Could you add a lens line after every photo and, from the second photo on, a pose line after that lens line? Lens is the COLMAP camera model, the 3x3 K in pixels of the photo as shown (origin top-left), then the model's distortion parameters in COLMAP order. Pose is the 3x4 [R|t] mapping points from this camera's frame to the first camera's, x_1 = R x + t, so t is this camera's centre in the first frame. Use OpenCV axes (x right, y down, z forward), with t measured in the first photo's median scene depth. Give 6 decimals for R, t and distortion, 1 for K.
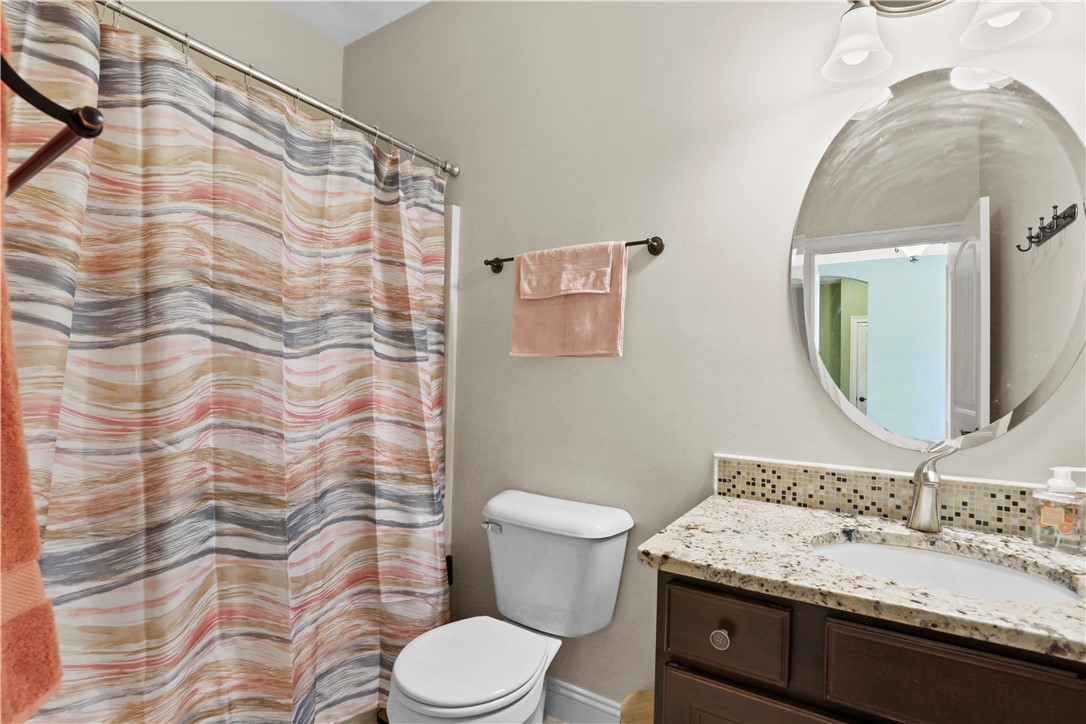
lens RADIAL K [[505.4, 0, 549.3], [0, 505.4, 365.2], [0, 0, 1]] dist [-0.031153, 0.002388]
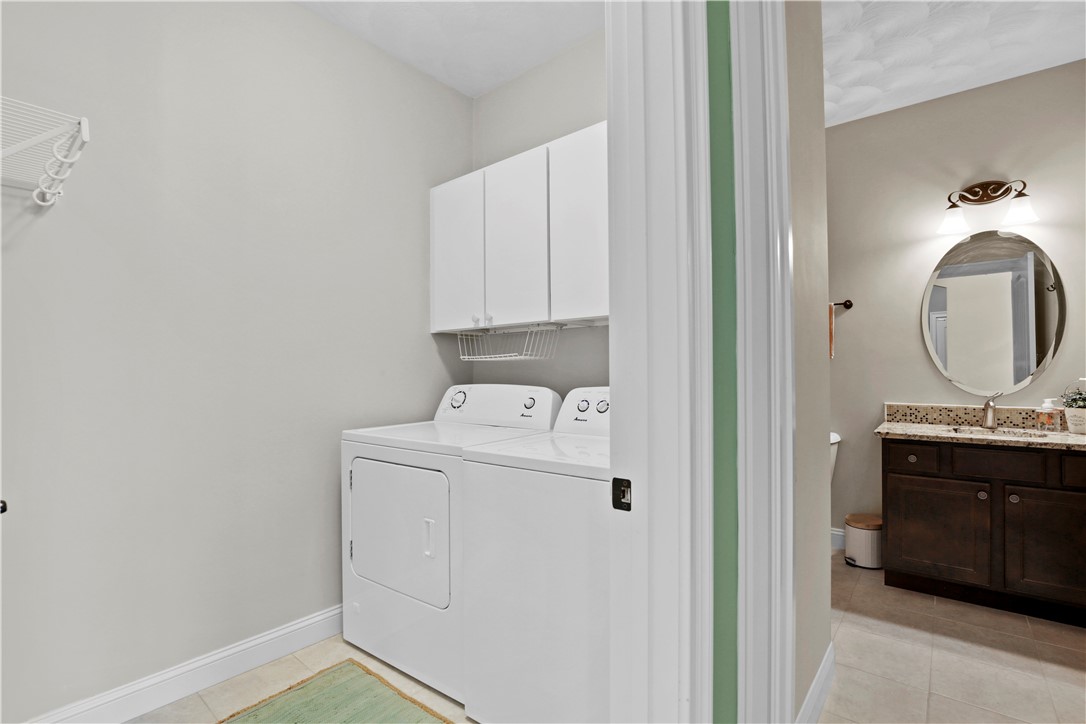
lens RADIAL K [[505.4, 0, 534.0], [0, 505.4, 364.1], [0, 0, 1]] dist [-0.031153, 0.002388]
pose [[0.992623, -0.030297, -0.117391, -1.142525], [0.031271, 0.999490, 0.006458, -0.061788], [0.117136, -0.010081, 0.993065, -1.623209]]
